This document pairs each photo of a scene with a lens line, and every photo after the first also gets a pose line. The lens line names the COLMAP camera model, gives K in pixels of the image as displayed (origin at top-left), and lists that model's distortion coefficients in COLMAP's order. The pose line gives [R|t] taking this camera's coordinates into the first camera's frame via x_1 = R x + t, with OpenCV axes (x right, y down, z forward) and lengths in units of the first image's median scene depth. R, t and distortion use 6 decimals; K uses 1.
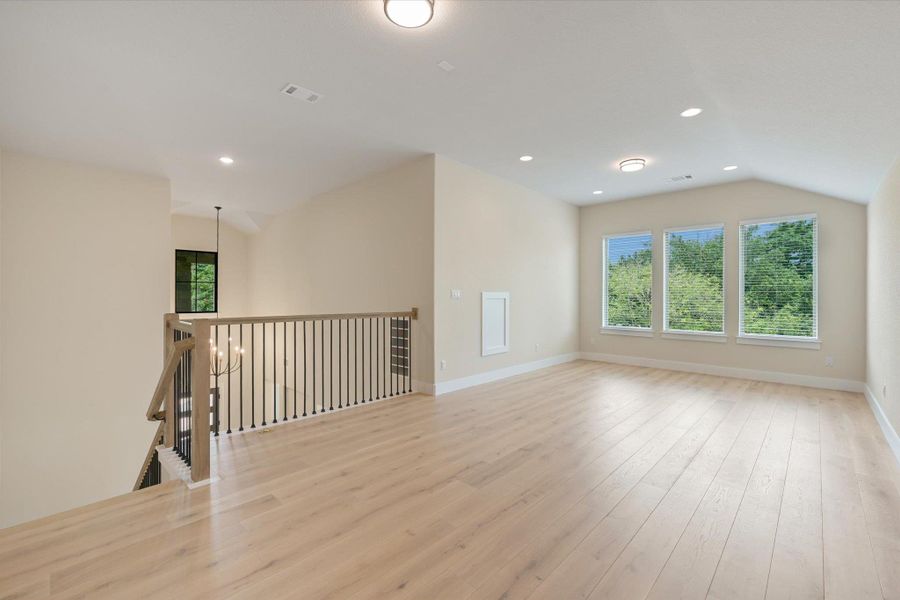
lens RADIAL K [[376.5, 0, 445.1], [0, 376.5, 299.8], [0, 0, 1]] dist [0.000158, 0.000161]
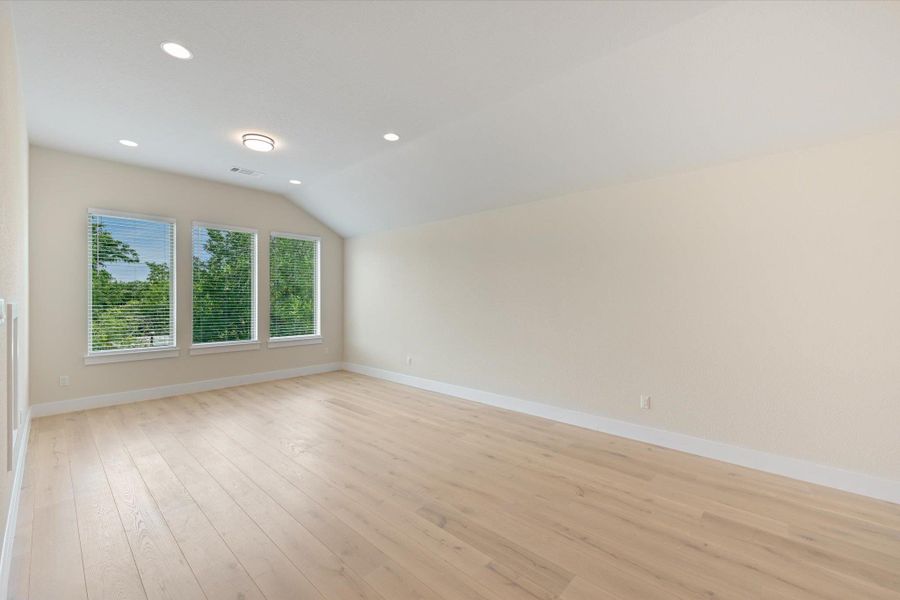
lens RADIAL K [[376.5, 0, 445.1], [0, 376.5, 299.8], [0, 0, 1]] dist [0.000158, 0.000161]
pose [[-0.013405, -0.005646, 0.999894, -0.314656], [0.010286, 0.999930, 0.005784, -0.022060], [-0.999857, 0.010363, -0.013346, 0.615541]]
